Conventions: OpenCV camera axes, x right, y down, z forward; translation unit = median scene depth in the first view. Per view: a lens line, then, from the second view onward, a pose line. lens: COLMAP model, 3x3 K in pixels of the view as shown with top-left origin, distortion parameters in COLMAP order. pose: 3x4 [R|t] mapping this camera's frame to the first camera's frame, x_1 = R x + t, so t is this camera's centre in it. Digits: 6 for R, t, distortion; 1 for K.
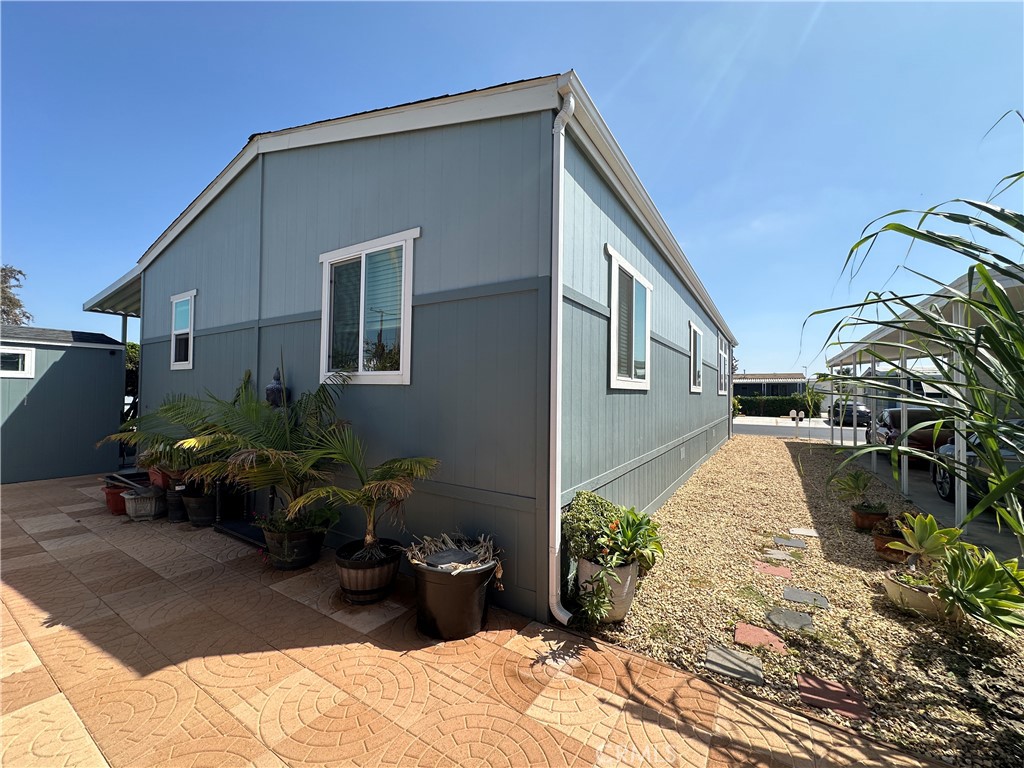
lens RADIAL K [[409.3, 0, 511.7], [0, 409.3, 385.3], [0, 0, 1]] dist [0.000805, 0.000106]
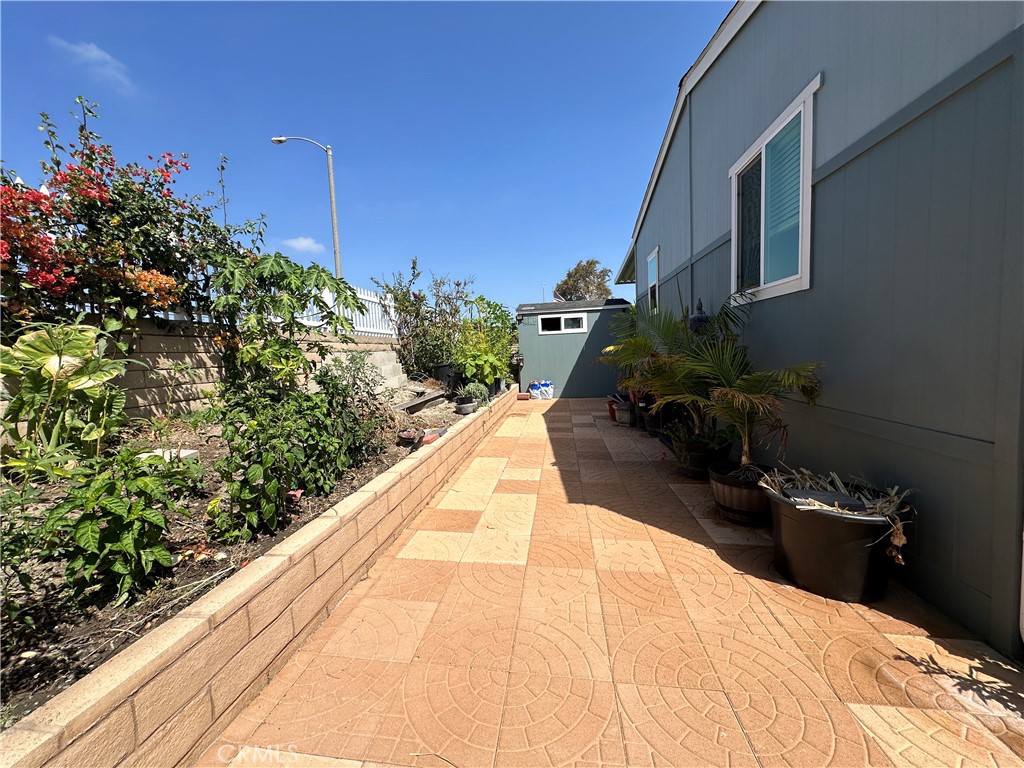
lens RADIAL K [[409.3, 0, 512.5], [0, 409.3, 383.5], [0, 0, 1]] dist [0.000805, 0.000106]
pose [[0.428820, 0.037592, -0.902607, 0.263156], [0.063069, 0.995450, 0.071422, 0.101823], [0.901186, -0.087554, 0.424498, 0.142232]]
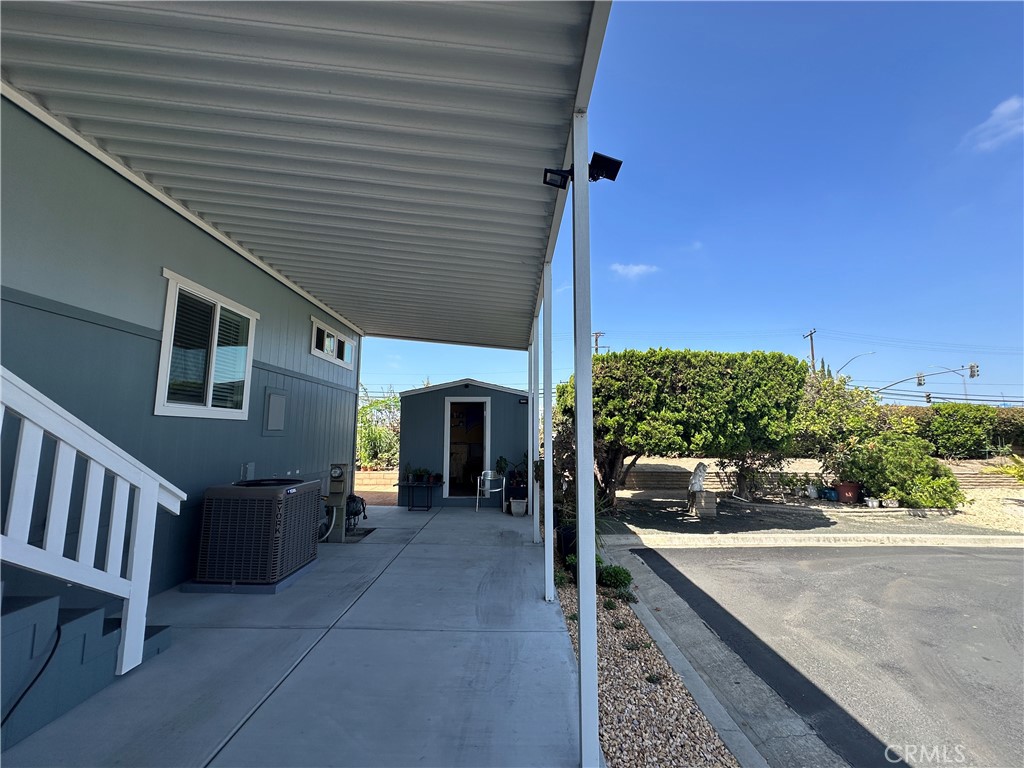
lens RADIAL K [[409.3, 0, 510.5], [0, 409.3, 391.0], [0, 0, 1]] dist [0.000805, 0.000106]
pose [[-0.529490, 0.071861, 0.845267, -2.196264], [-0.027508, 0.994427, -0.101773, 0.018755], [-0.847870, -0.077139, -0.524563, 1.119216]]
